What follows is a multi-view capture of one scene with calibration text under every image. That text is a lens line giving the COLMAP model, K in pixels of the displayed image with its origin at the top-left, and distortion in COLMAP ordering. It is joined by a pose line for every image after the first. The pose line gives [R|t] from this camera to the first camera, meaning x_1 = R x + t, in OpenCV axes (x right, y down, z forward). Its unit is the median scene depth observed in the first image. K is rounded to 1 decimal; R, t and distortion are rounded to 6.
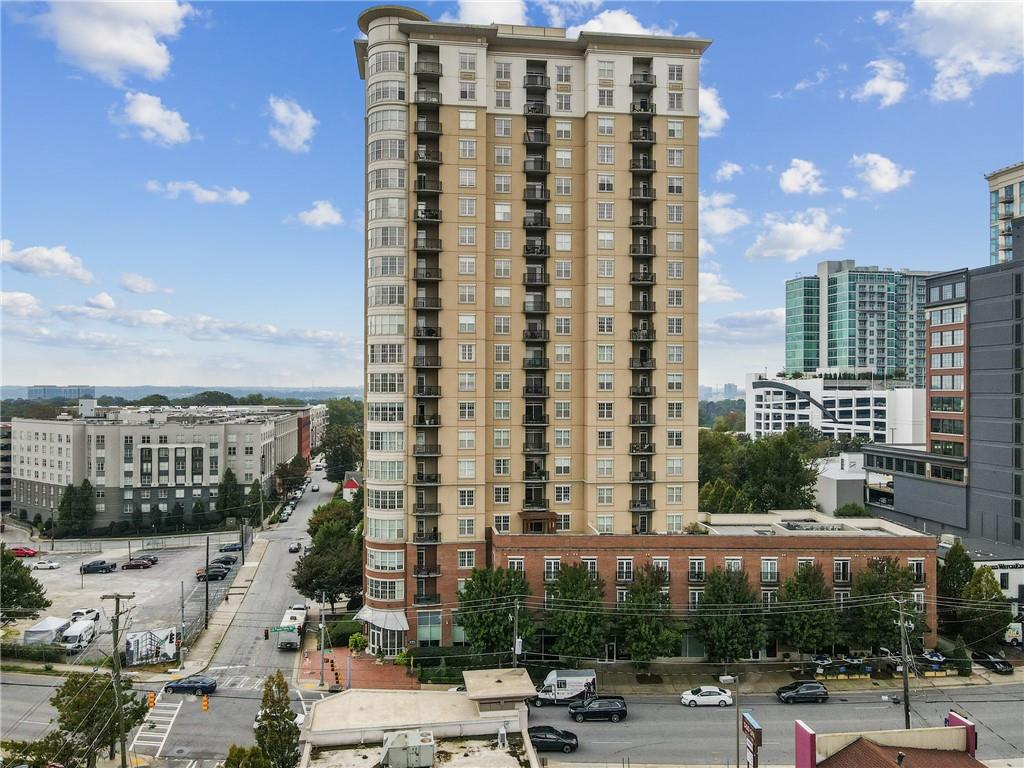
lens RADIAL K [[733.8, 0, 512.0], [0, 733.8, 384.0], [0, 0, 1]] dist [-0.007452, -0.000982]
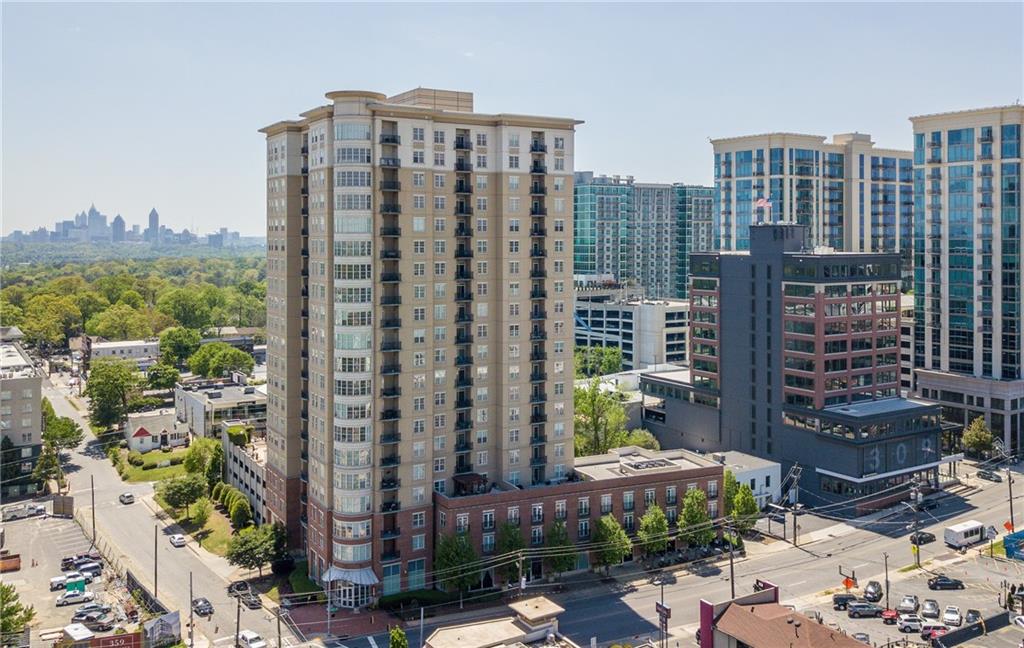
lens RADIAL K [[880.7, 0, 511.9], [0, 880.7, 229.8], [0, 0, 1]] dist [0.000486, -0.002033]
pose [[0.916677, -0.004340, 0.399606, -0.513437], [0.004136, 0.999991, 0.001374, -0.264732], [-0.399608, 0.000393, 0.916686, -0.470387]]
